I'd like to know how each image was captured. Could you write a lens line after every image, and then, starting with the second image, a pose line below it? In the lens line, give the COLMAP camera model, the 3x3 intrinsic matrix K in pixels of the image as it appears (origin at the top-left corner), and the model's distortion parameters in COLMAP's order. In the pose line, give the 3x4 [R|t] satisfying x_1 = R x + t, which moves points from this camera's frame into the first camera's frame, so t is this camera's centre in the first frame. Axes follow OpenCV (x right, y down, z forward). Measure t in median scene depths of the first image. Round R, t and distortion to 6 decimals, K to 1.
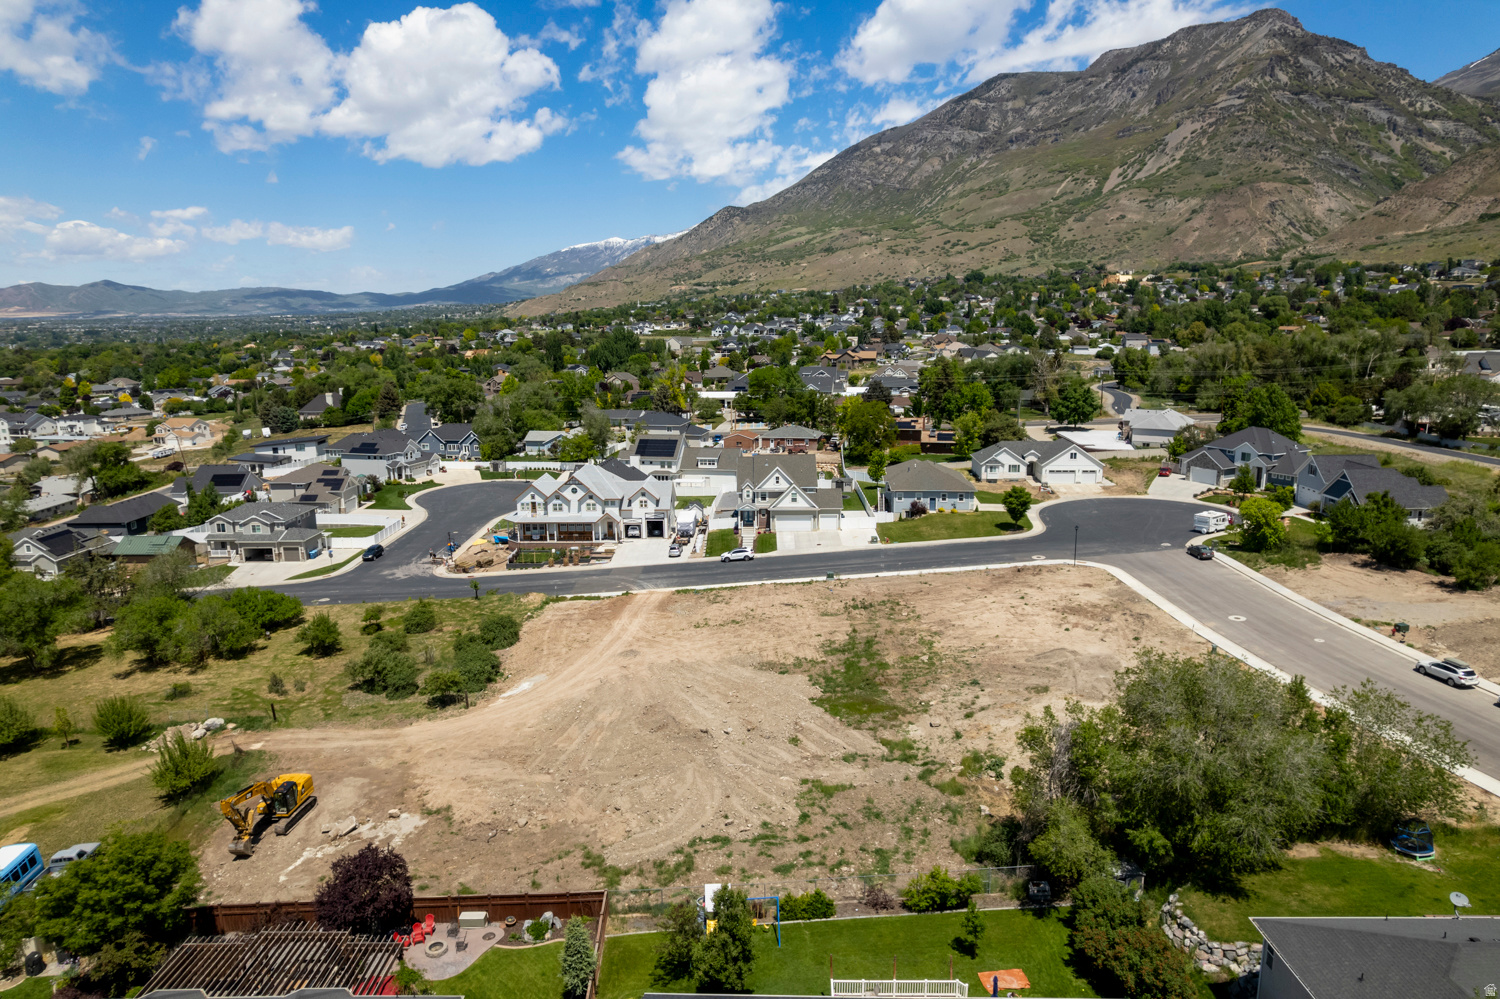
lens RADIAL K [[956.2, 0, 754.0], [0, 956.2, 506.5], [0, 0, 1]] dist [-0.080228, 0.071607]
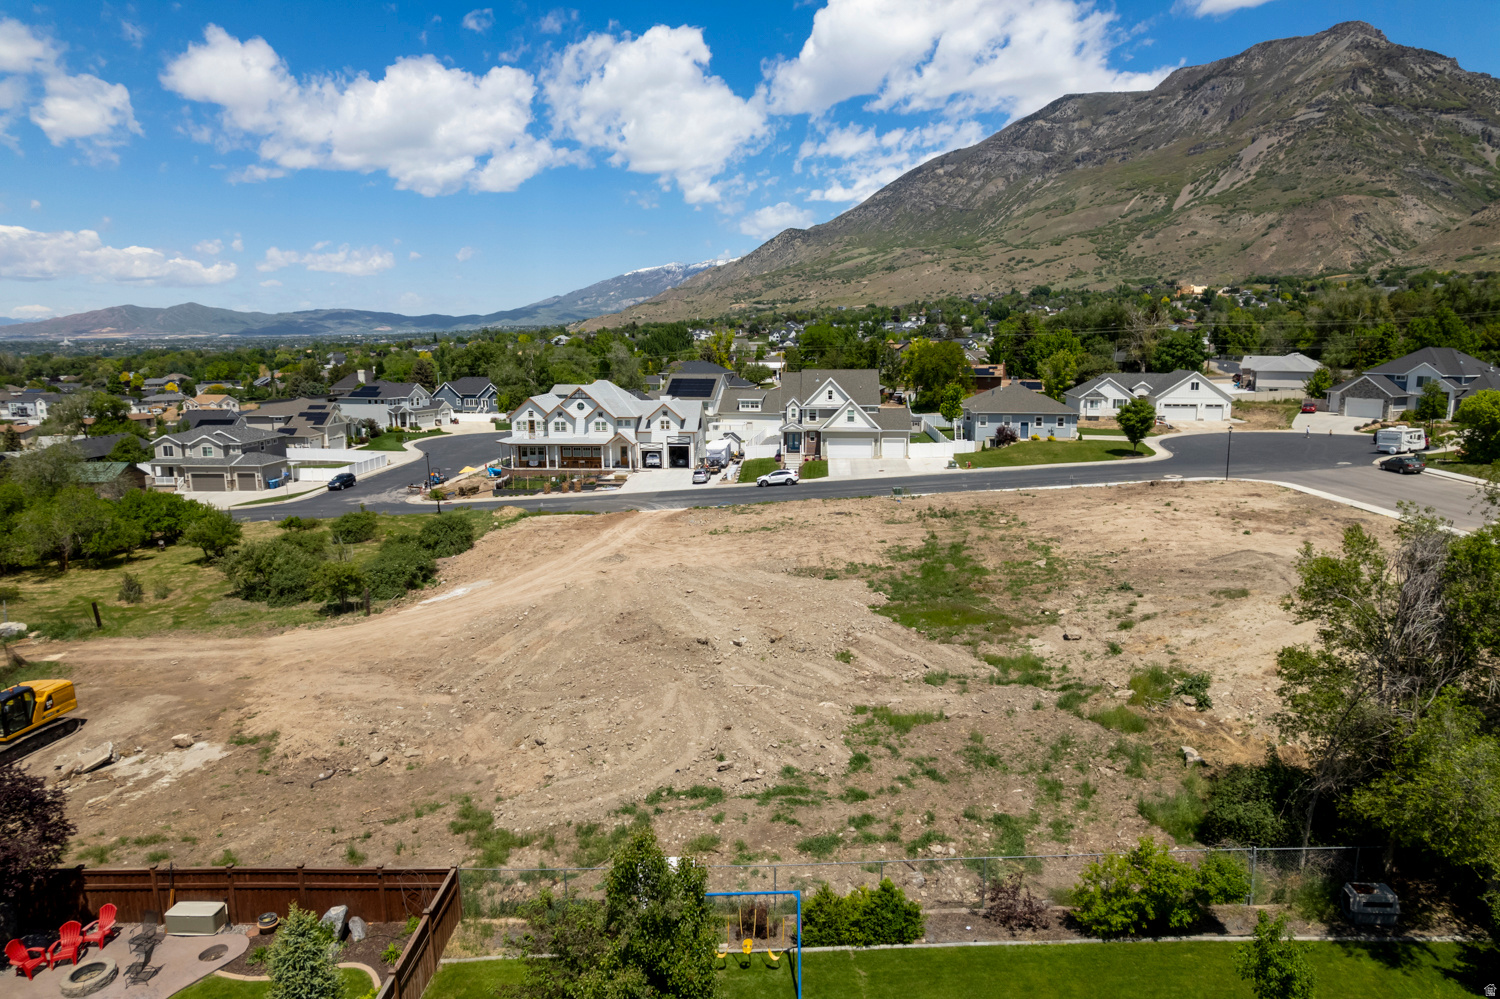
lens RADIAL K [[956.2, 0, 754.1], [0, 956.2, 505.0], [0, 0, 1]] dist [-0.080228, 0.071607]
pose [[0.998055, 0.014729, -0.060571, 0.010159], [-0.016375, 0.999508, -0.026767, 0.085514], [0.060147, 0.027707, 0.997805, 0.192606]]
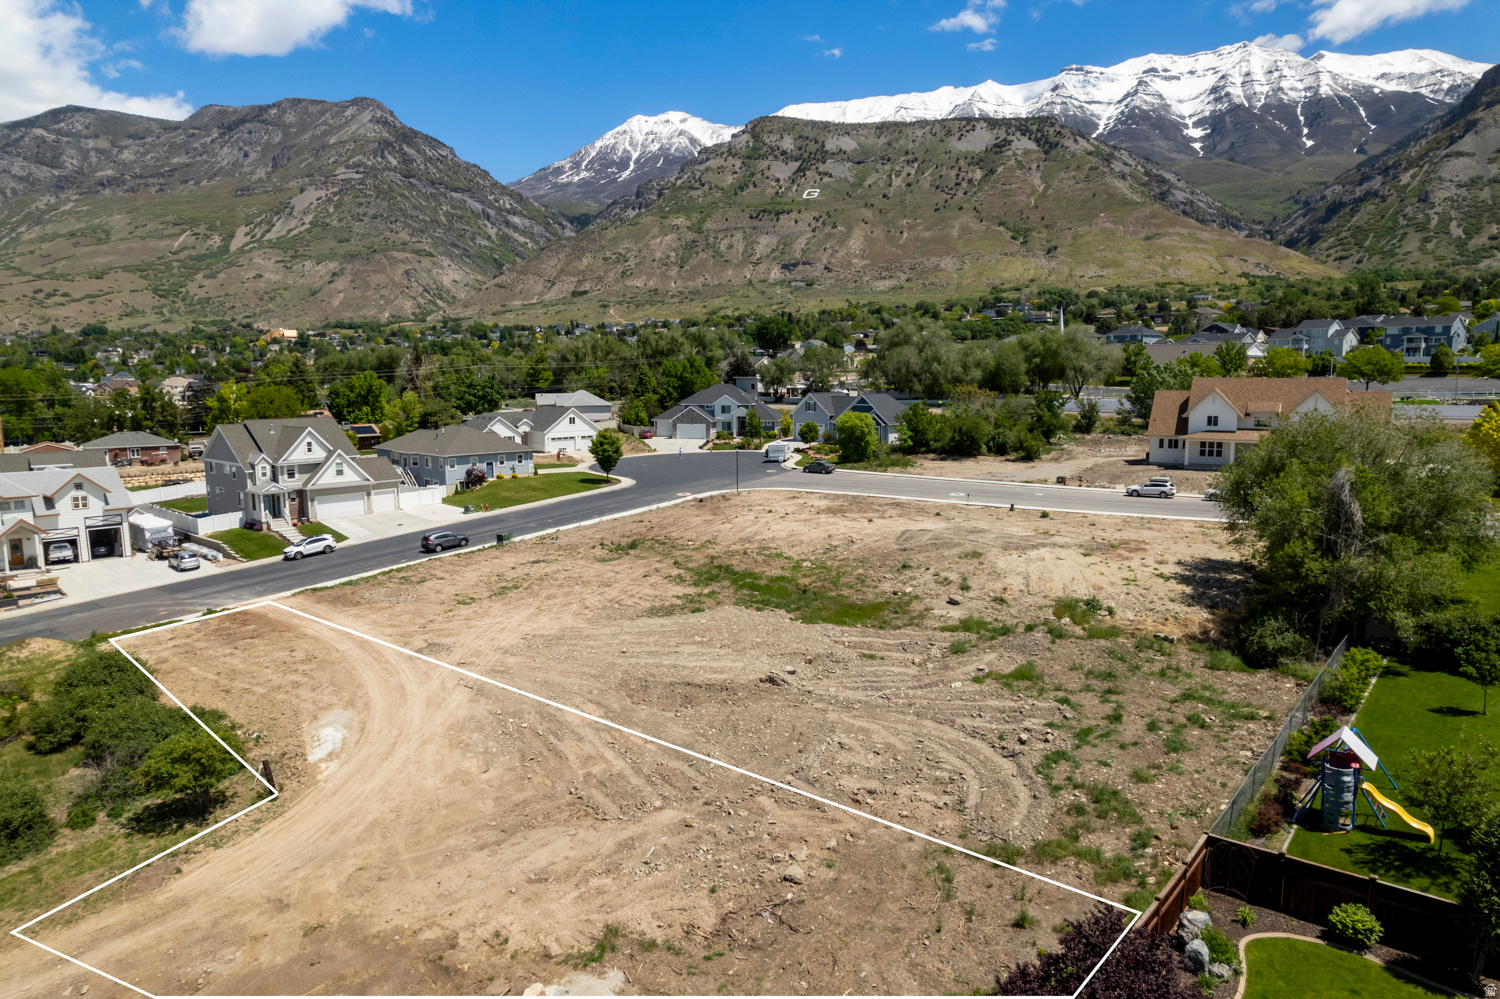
lens RADIAL K [[956.2, 0, 752.8], [0, 956.2, 503.6], [0, 0, 1]] dist [-0.080228, 0.071607]
pose [[0.653662, -0.096435, 0.750617, -0.277214], [0.152749, 0.988246, -0.006055, 0.065105], [-0.741211, 0.118614, 0.660709, 0.303191]]
